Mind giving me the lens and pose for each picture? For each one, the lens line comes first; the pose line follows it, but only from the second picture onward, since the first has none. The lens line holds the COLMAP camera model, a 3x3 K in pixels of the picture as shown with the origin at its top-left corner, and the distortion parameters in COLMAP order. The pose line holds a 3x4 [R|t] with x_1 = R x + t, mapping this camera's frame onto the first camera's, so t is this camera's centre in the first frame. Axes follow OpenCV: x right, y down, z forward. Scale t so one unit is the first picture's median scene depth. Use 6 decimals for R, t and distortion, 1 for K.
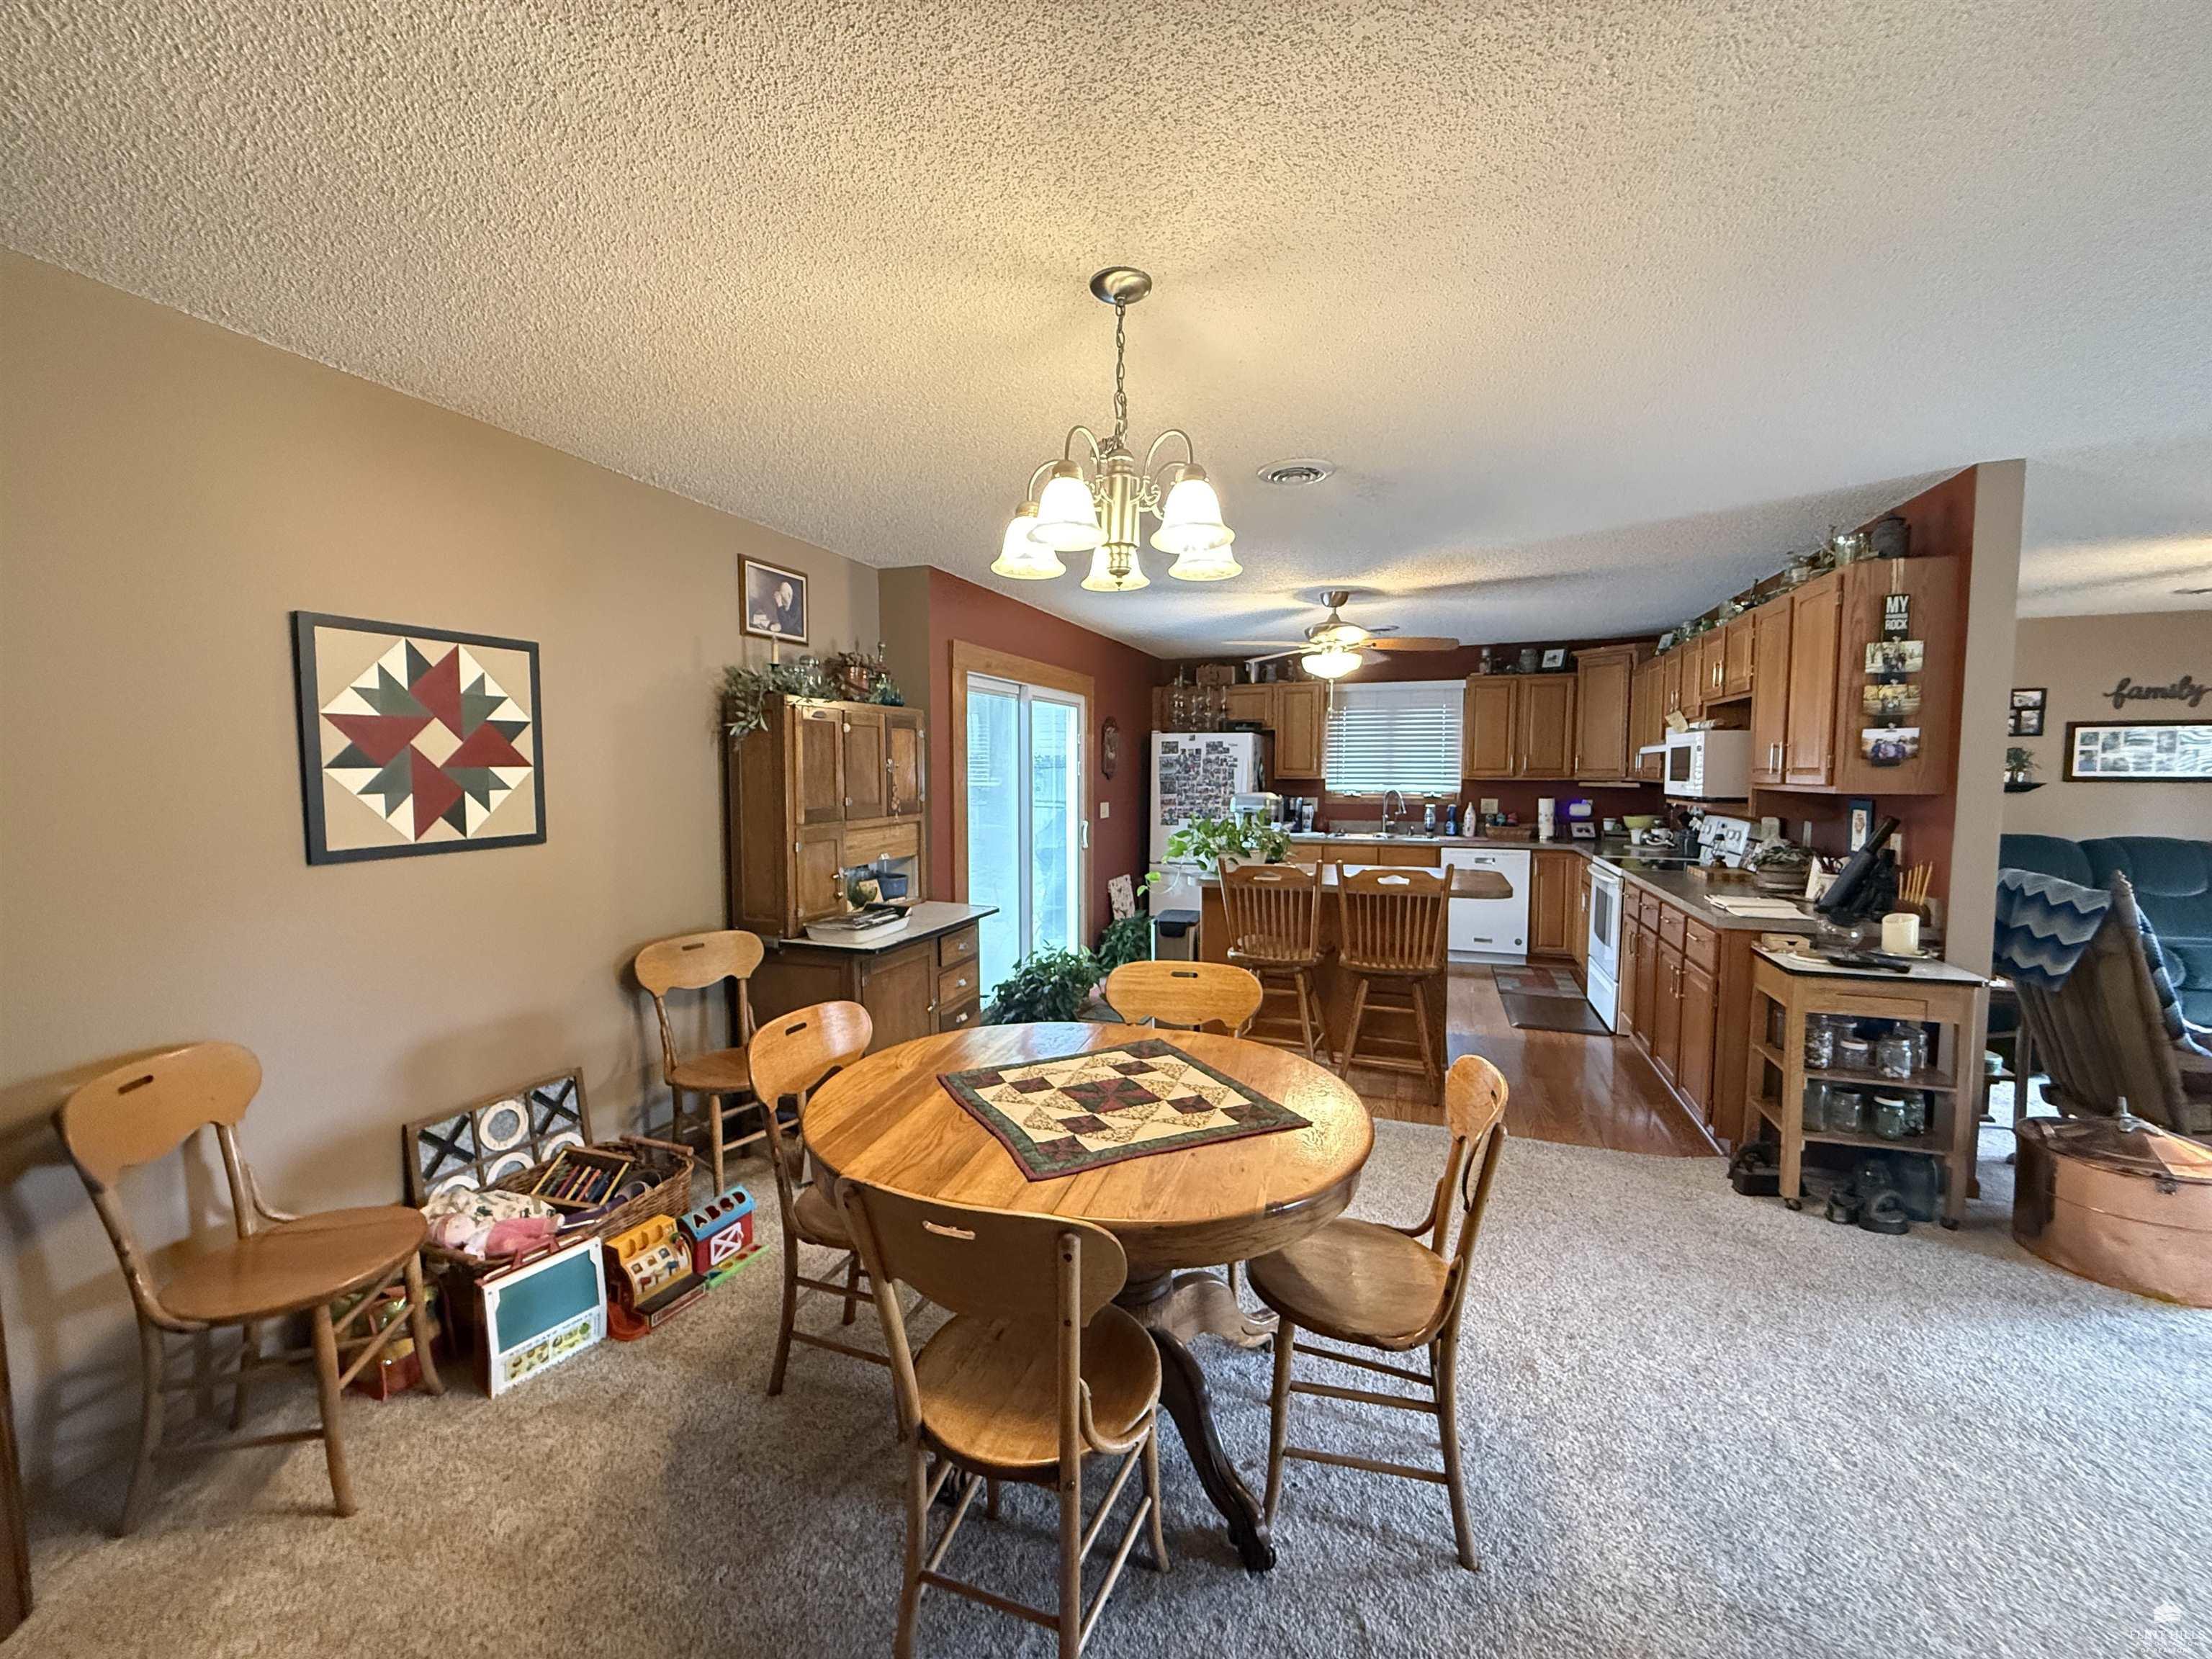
lens RADIAL K [[877.4, 0, 1098.4], [0, 877.4, 825.1], [0, 0, 1]] dist [-0.000592, -0.000174]
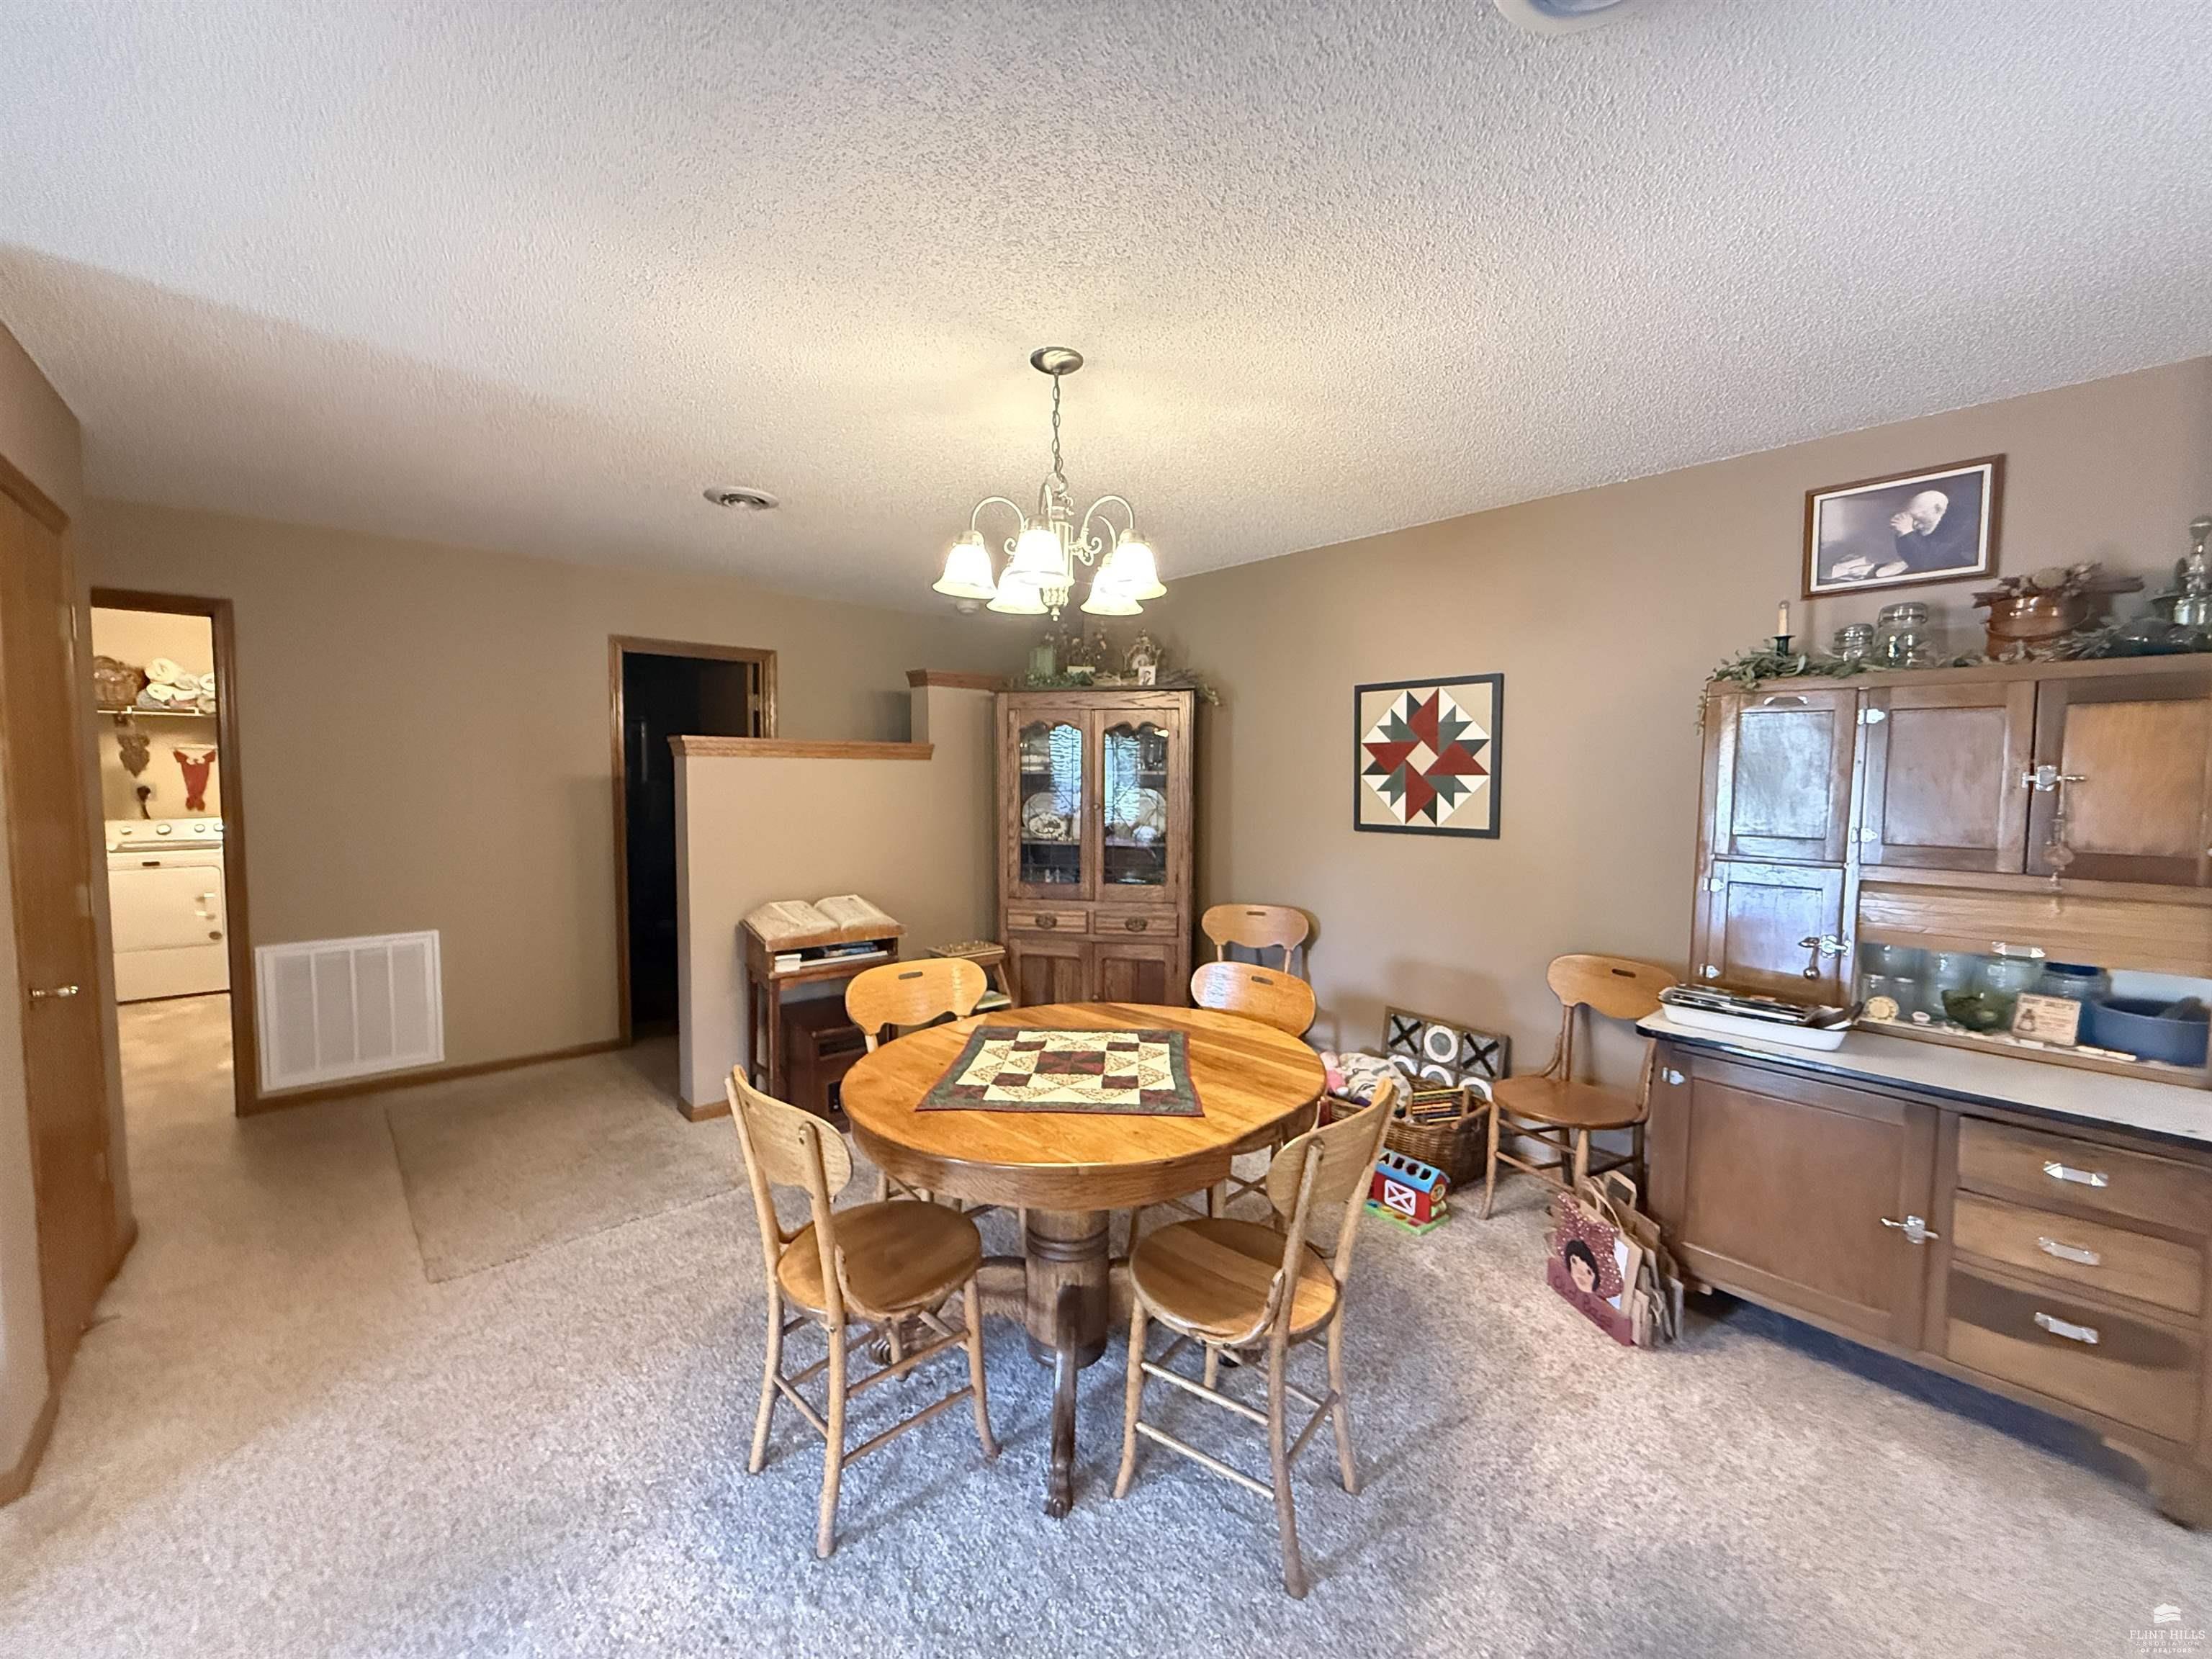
lens RADIAL K [[877.4, 0, 1098.4], [0, 877.4, 825.1], [0, 0, 1]] dist [-0.000592, -0.000174]
pose [[-0.482371, 0.050754, -0.874495, 0.348496], [-0.065954, 0.993382, 0.094034, -0.038098], [0.873481, 0.103035, -0.475831, 0.552922]]
